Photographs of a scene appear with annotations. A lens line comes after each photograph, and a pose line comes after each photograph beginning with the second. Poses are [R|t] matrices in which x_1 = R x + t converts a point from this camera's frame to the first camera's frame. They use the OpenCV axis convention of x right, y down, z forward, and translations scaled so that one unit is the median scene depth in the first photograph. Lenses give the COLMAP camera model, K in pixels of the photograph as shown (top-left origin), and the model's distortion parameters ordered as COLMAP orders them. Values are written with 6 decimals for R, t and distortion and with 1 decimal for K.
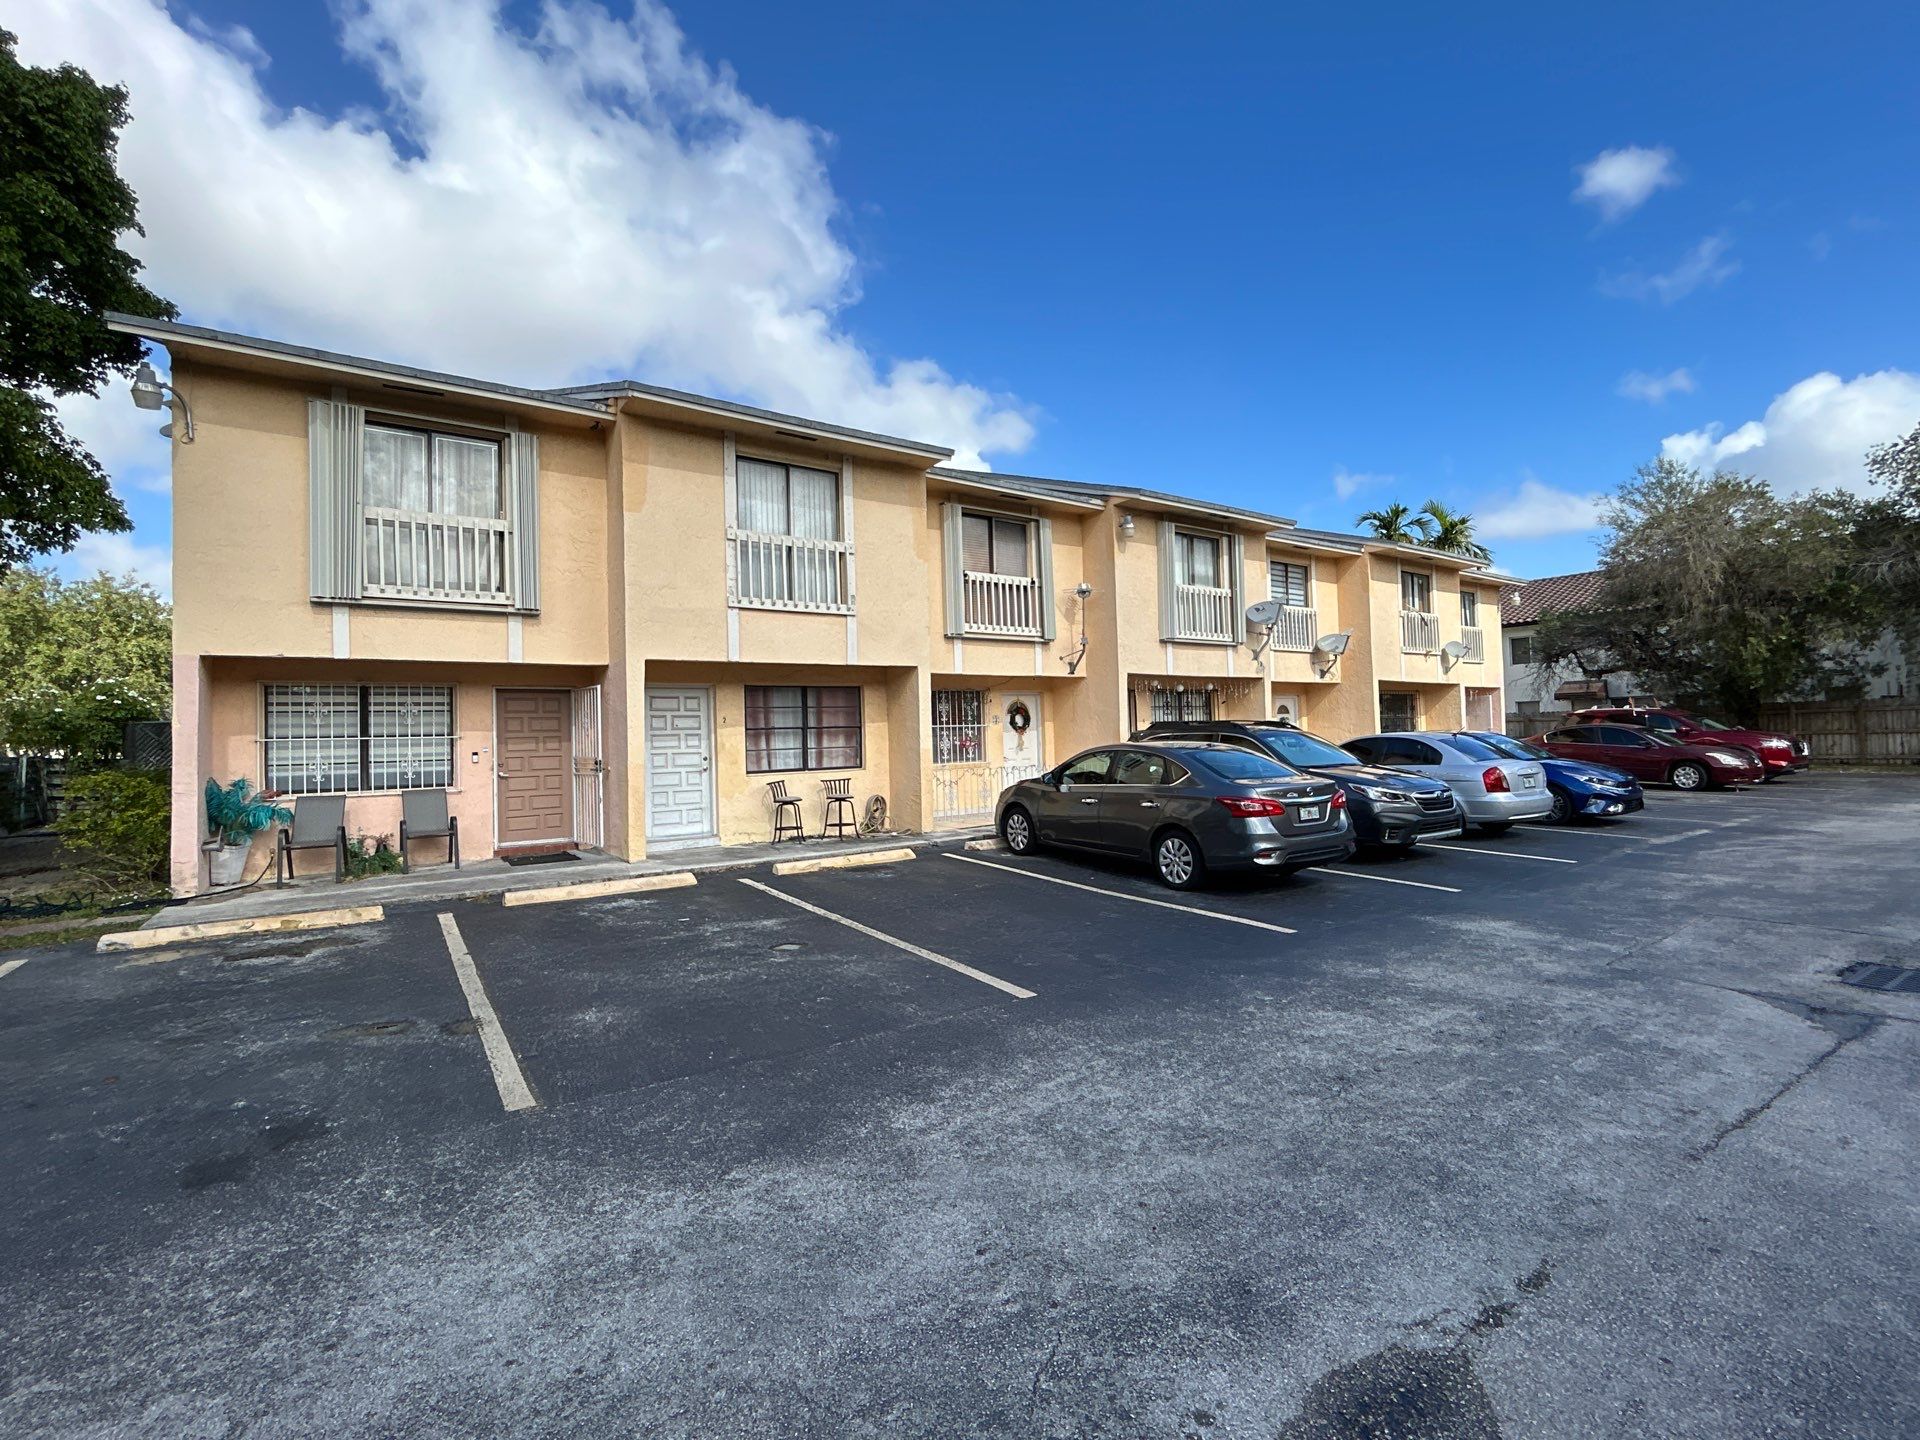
lens RADIAL K [[831.9, 0, 960.0], [0, 831.9, 720.0], [0, 0, 1]] dist [-0.008222, 0.006323]
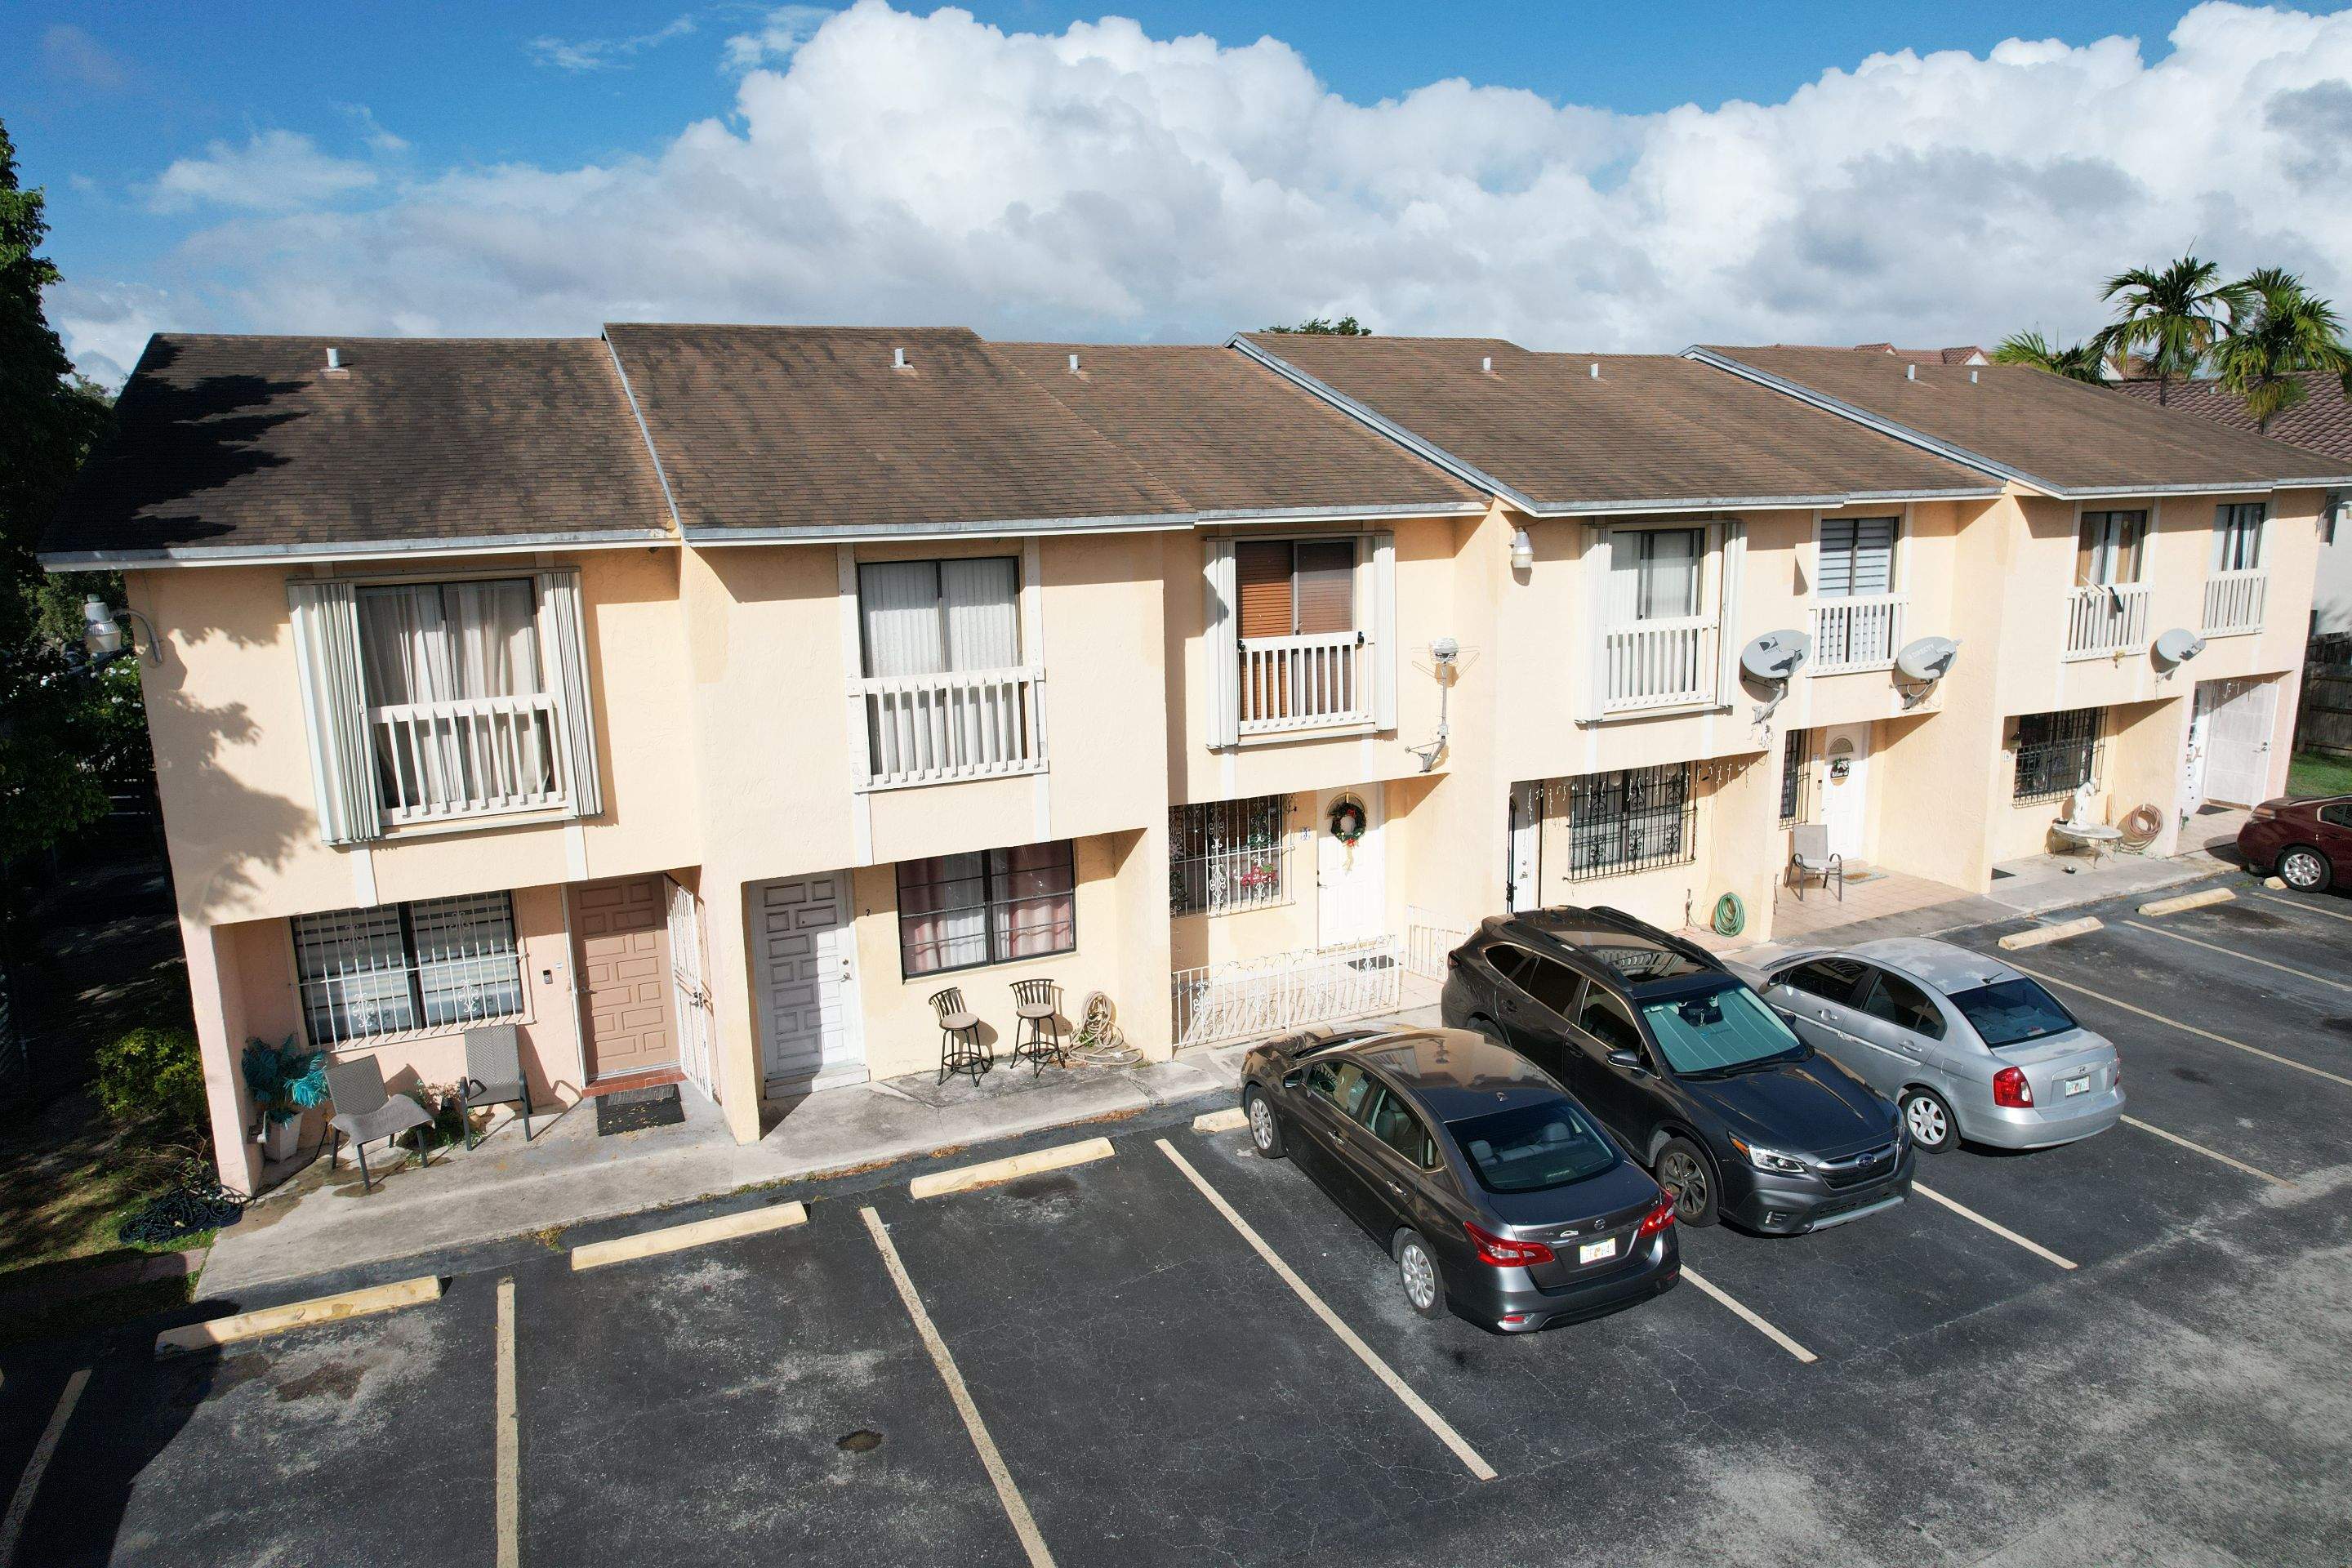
lens RADIAL K [[1449.2, 0, 1195.3], [0, 1449.2, 772.1], [0, 0, 1]] dist [-0.071186, 0.045969]
pose [[0.985722, 0.040911, -0.163338, 0.178401], [-0.003158, 0.974356, 0.224990, -0.377226], [0.168353, -0.221262, 0.960573, -0.095057]]
